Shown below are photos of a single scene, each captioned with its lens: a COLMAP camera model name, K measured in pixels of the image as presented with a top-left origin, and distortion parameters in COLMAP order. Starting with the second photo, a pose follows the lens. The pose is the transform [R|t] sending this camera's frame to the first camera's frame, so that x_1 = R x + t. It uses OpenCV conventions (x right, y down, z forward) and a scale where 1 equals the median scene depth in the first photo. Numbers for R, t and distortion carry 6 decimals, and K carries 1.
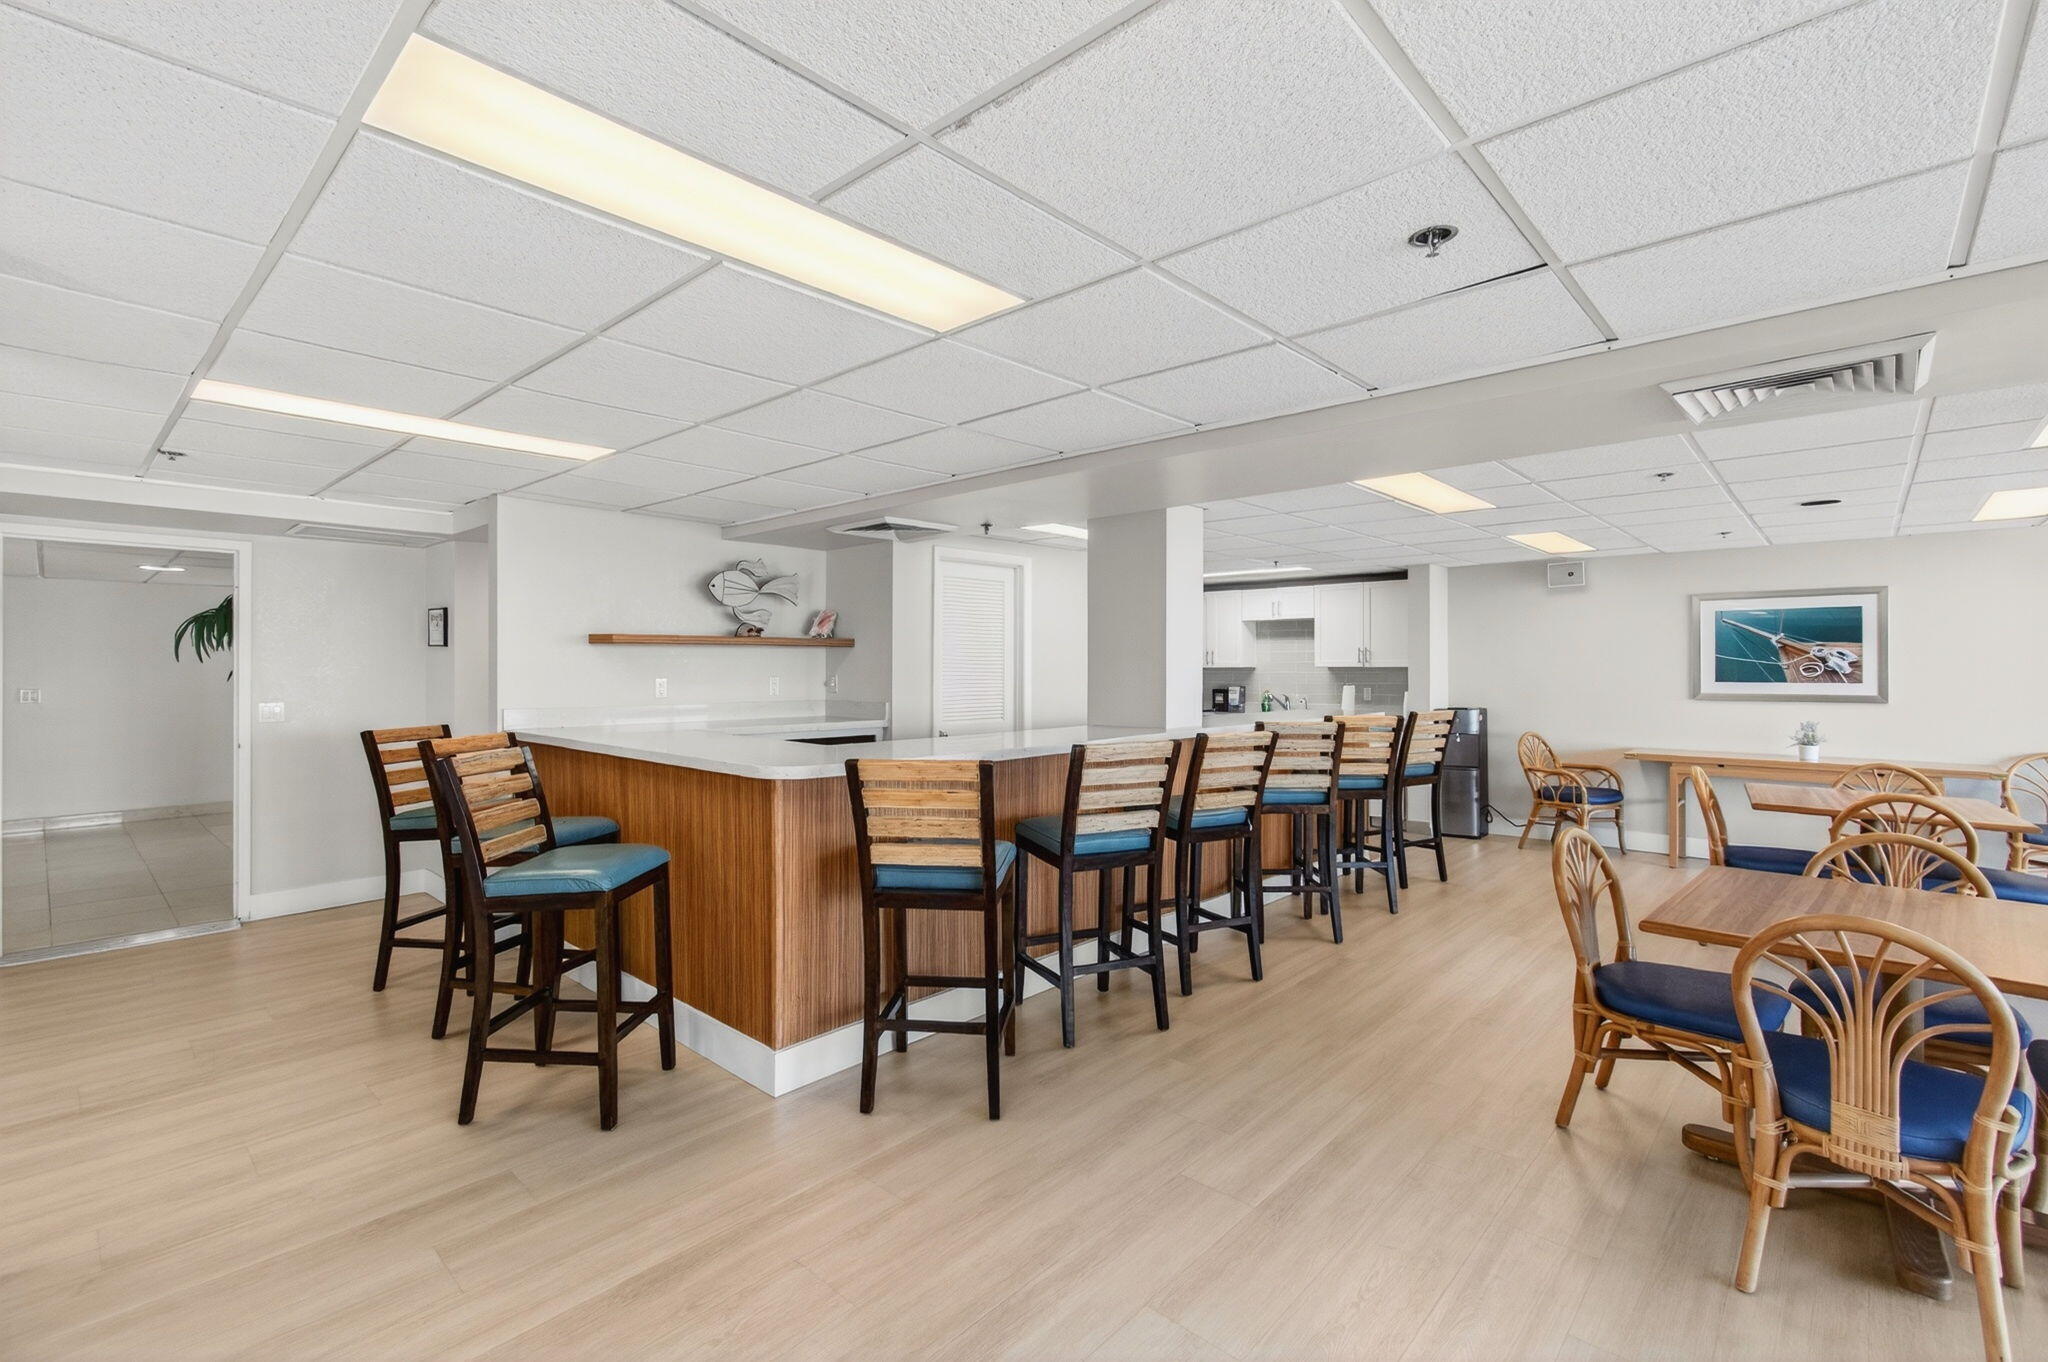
lens RADIAL K [[923.2, 0, 1011.0], [0, 923.2, 672.6], [0, 0, 1]] dist [0.004256, -0.000167]
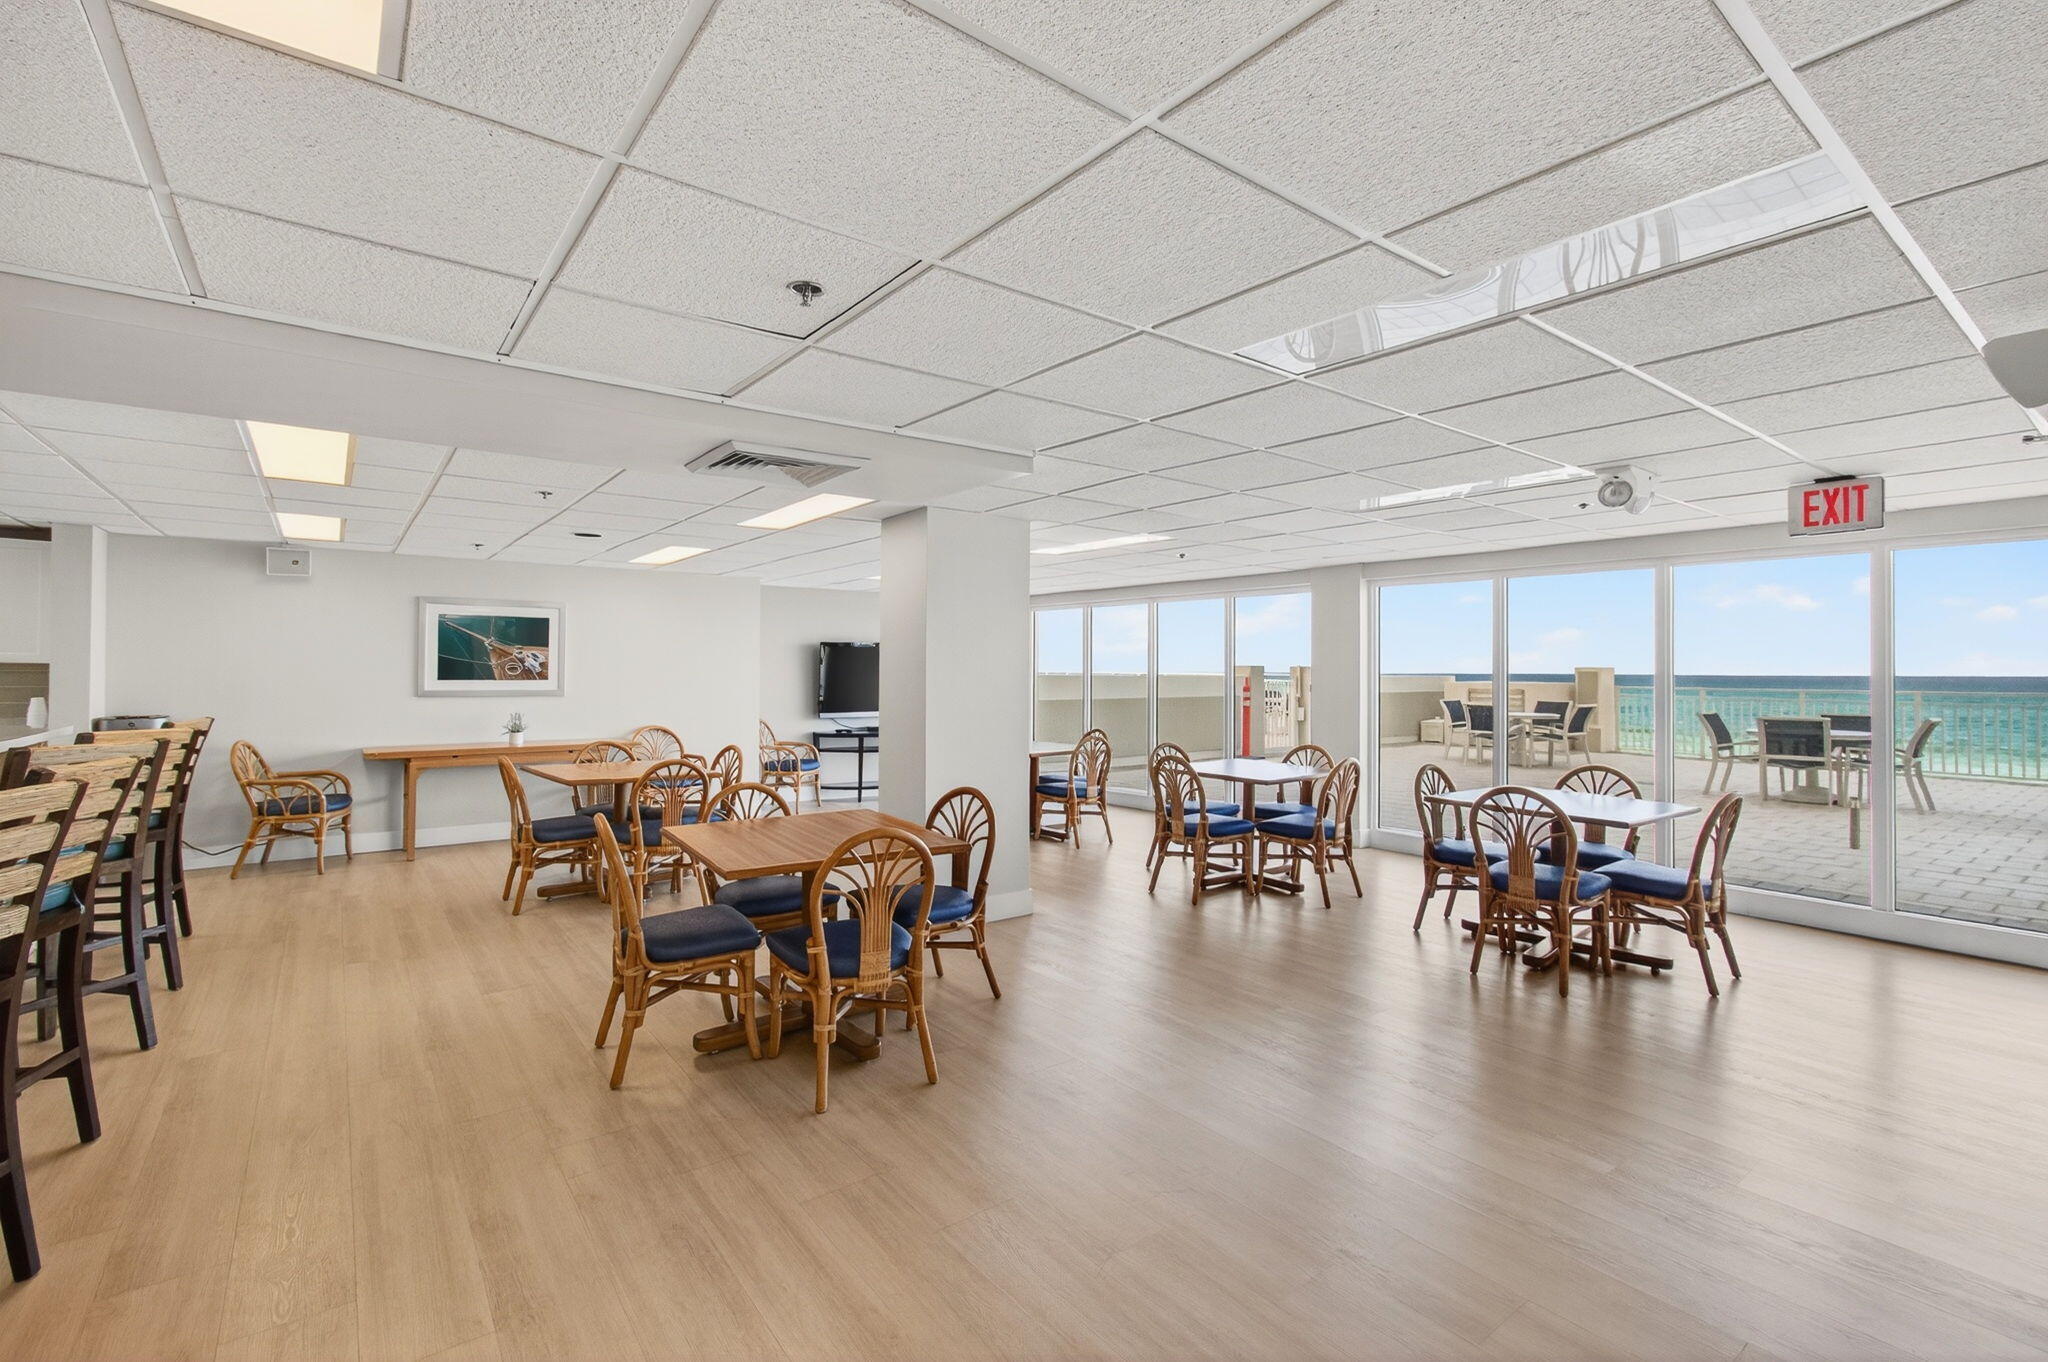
lens RADIAL K [[923.2, 0, 1014.9], [0, 923.2, 674.1], [0, 0, 1]] dist [0.004256, -0.000167]
pose [[0.166088, -0.003094, 0.986106, -0.193345], [-0.000242, 0.999995, 0.003178, -0.000415], [-0.986111, -0.000767, 0.166086, 0.172864]]
